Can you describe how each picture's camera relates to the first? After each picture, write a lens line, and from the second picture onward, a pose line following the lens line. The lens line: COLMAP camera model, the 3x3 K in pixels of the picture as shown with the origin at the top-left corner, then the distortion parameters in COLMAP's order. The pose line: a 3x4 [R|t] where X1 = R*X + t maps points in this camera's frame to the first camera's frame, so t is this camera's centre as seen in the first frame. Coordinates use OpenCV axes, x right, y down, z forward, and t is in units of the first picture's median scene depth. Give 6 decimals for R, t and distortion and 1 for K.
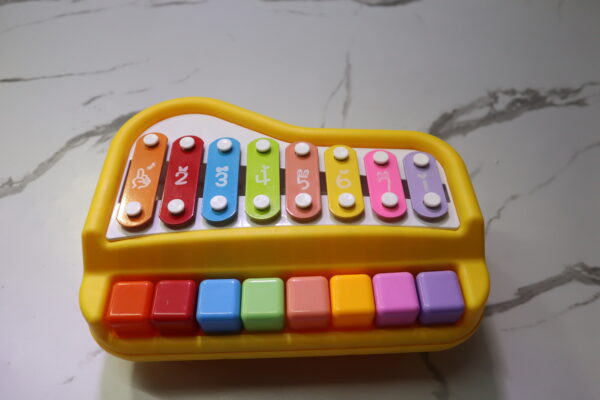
lens RADIAL K [[474.7, 0, 300.0], [0, 474.7, 200.0], [0, 0, 1]] dist [-0.055247, 0.001987]
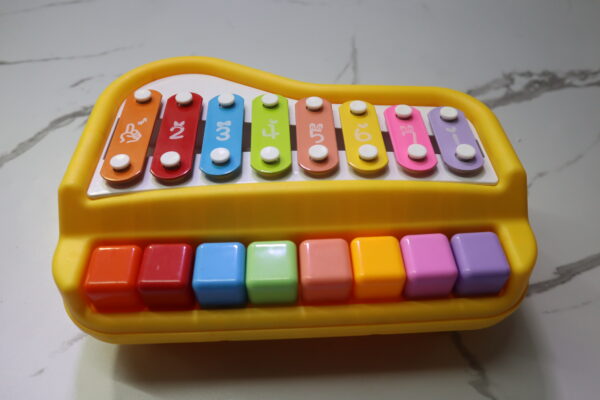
lens RADIAL K [[474.7, 0, 300.0], [0, 474.7, 200.0], [0, 0, 1]] dist [-0.055247, 0.001987]
pose [[0.999852, -0.001815, 0.017110, -0.039412], [0.003051, 0.997367, -0.072450, 0.143991], [-0.016933, 0.072491, 0.997225, 0.137909]]
